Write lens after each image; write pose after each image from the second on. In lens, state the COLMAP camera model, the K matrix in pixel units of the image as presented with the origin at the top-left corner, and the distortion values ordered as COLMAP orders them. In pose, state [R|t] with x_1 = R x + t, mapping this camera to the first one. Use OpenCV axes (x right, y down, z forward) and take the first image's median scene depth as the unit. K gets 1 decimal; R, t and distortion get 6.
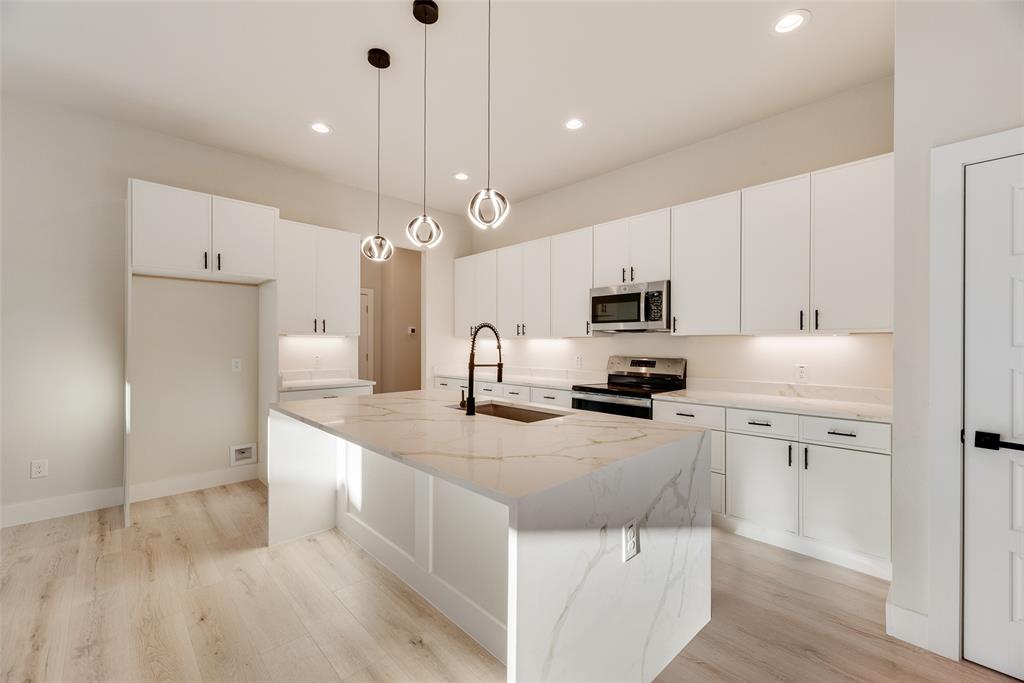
lens RADIAL K [[420.1, 0, 512.0], [0, 420.1, 341.5], [0, 0, 1]] dist [0.000440, 0.000065]
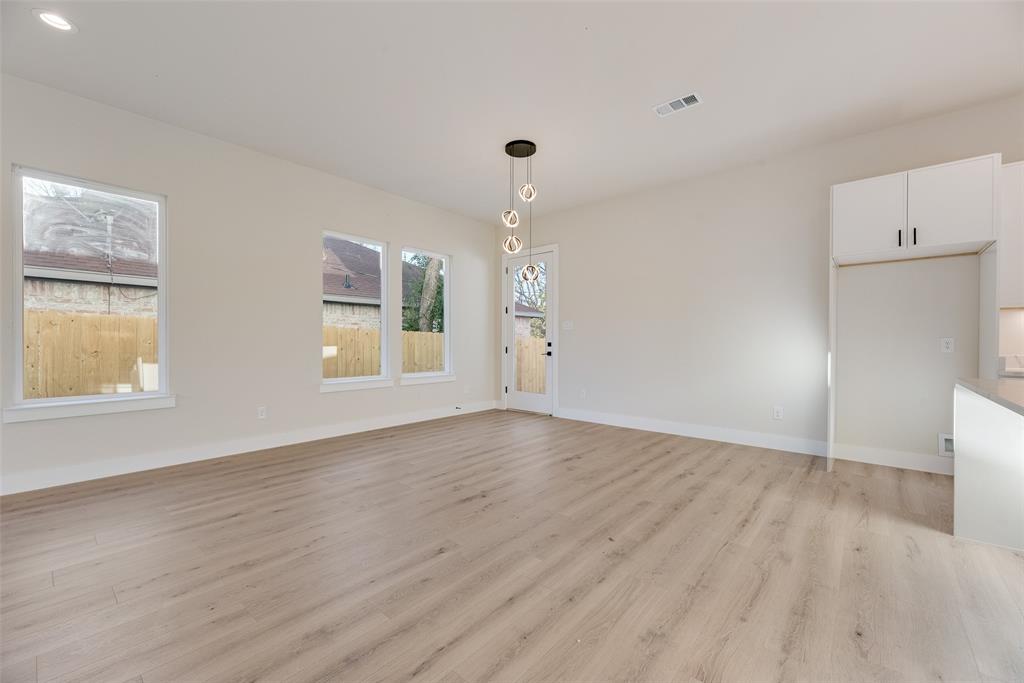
lens RADIAL K [[387.8, 0, 513.4], [0, 387.8, 344.8], [0, 0, 1]] dist [0.000784, 0.000173]
pose [[0.092755, 0.024838, -0.995379, 0.135760], [0.005543, 0.999660, 0.025461, 0.038466], [0.995674, -0.007879, 0.092586, -0.023990]]
